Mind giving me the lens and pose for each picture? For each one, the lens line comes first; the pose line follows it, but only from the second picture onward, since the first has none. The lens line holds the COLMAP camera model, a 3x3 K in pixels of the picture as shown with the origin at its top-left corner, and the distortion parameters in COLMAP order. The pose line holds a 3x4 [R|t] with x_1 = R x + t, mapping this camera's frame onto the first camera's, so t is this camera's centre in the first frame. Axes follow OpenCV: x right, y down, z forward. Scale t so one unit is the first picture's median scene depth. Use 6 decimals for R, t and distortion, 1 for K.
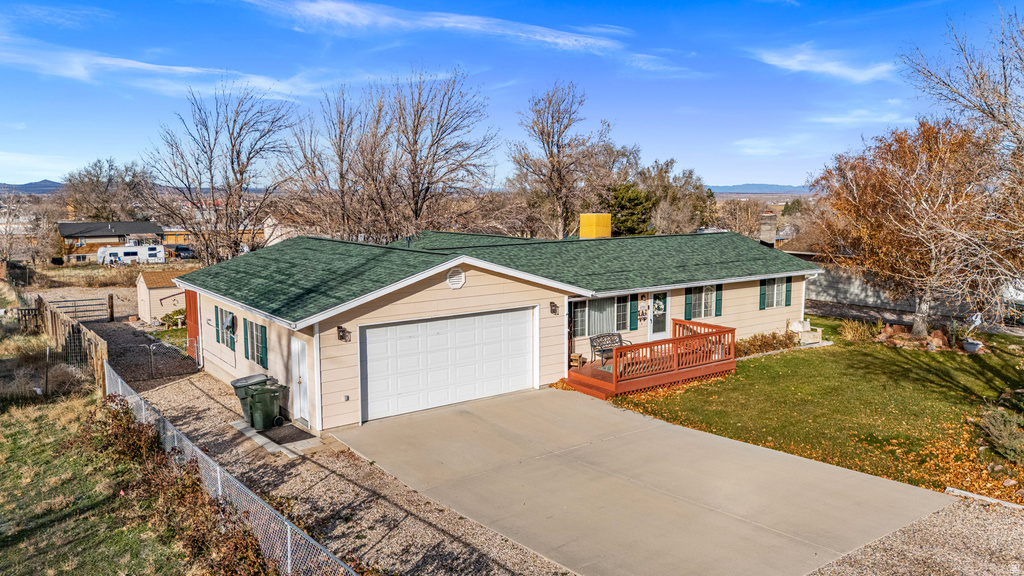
lens RADIAL K [[740.6, 0, 512.0], [0, 740.6, 288.0], [0, 0, 1]] dist [0.172957, -0.319256]
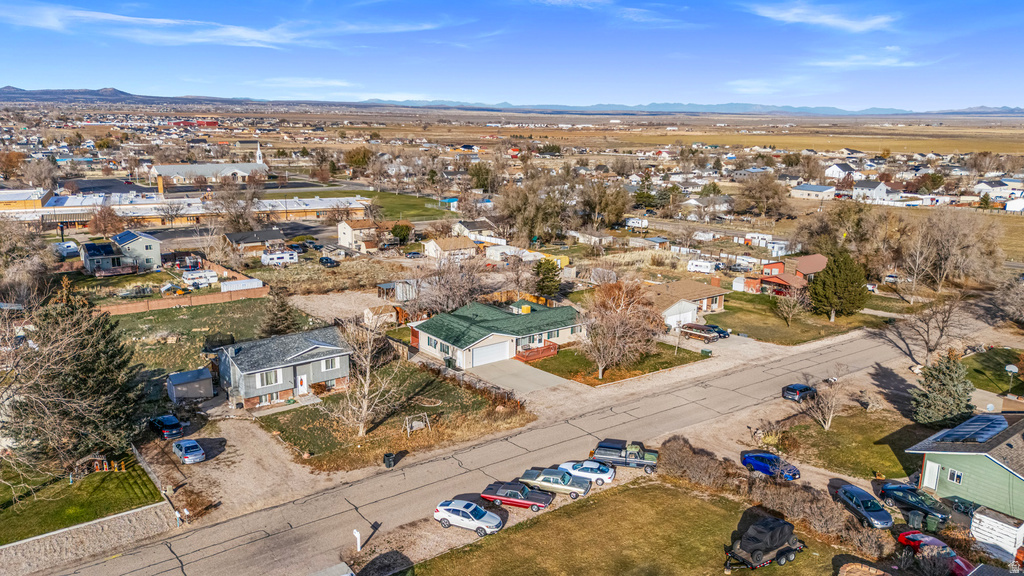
lens RADIAL K [[747.6, 0, 515.1], [0, 747.6, 288.7], [0, 0, 1]] dist [0.078218, -0.085950]
pose [[0.999810, 0.001280, 0.019464, -0.000855], [-0.002360, 0.998451, 0.055583, -0.469482], [-0.019362, -0.055619, 0.998264, -3.011686]]
